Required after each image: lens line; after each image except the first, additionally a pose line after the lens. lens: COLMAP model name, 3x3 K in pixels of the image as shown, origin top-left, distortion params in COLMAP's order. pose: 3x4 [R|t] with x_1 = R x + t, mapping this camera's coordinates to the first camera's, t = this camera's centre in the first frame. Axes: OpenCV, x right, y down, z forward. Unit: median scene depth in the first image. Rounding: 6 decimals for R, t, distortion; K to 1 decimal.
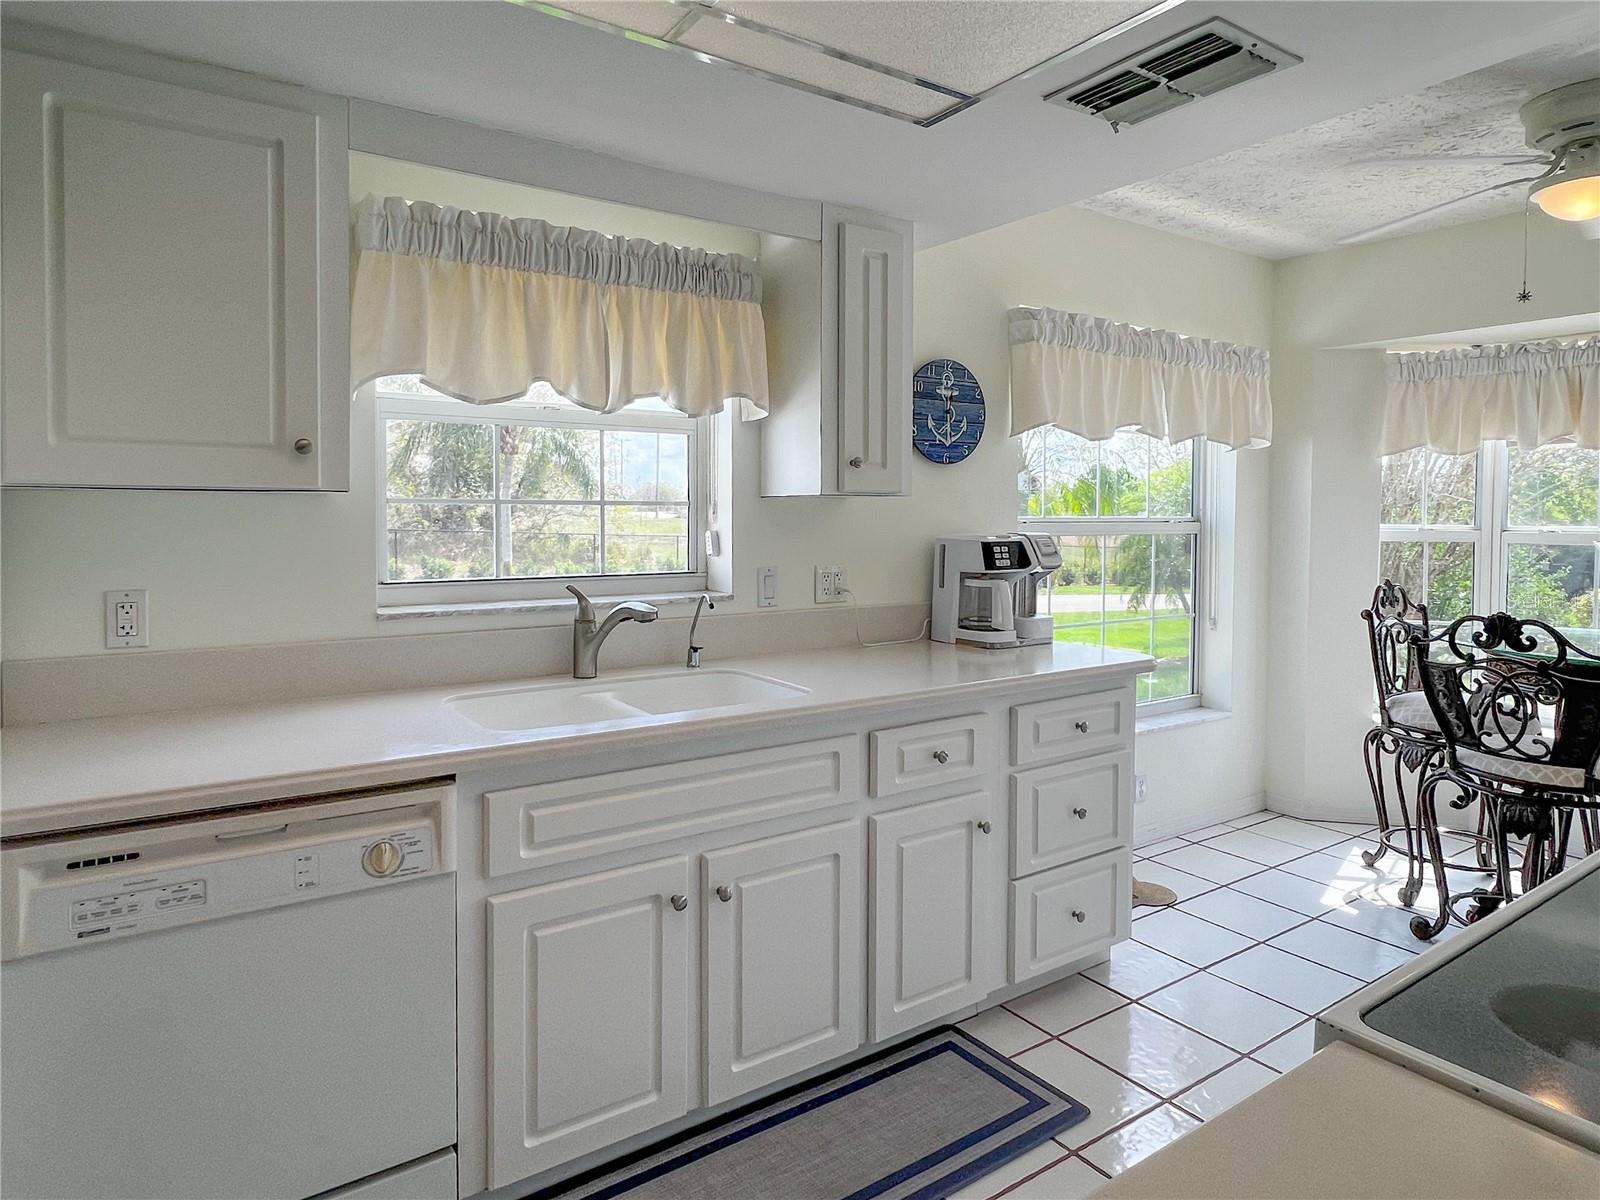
lens RADIAL K [[951.3, 0, 790.5], [0, 951.3, 550.4], [0, 0, 1]] dist [0.000230, 0.000674]
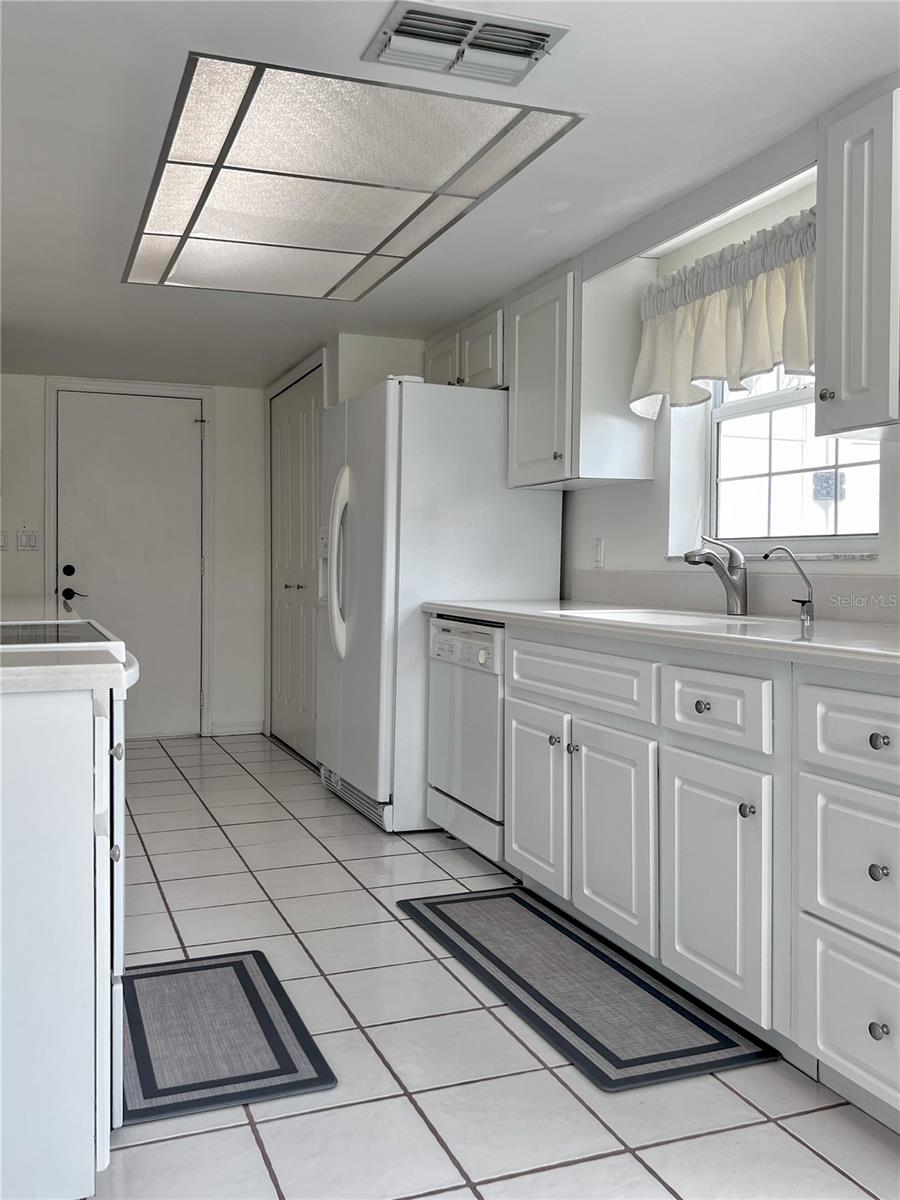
lens RADIAL K [[1090.4, 0, 449.8], [0, 1090.4, 596.9], [0, 0, 1]] dist [-0.002870, 0.000000]
pose [[-0.237124, 0.020341, -0.971266, 1.355345], [-0.046327, 0.998407, 0.032219, 0.092327], [0.970374, 0.052636, -0.235804, 1.079762]]
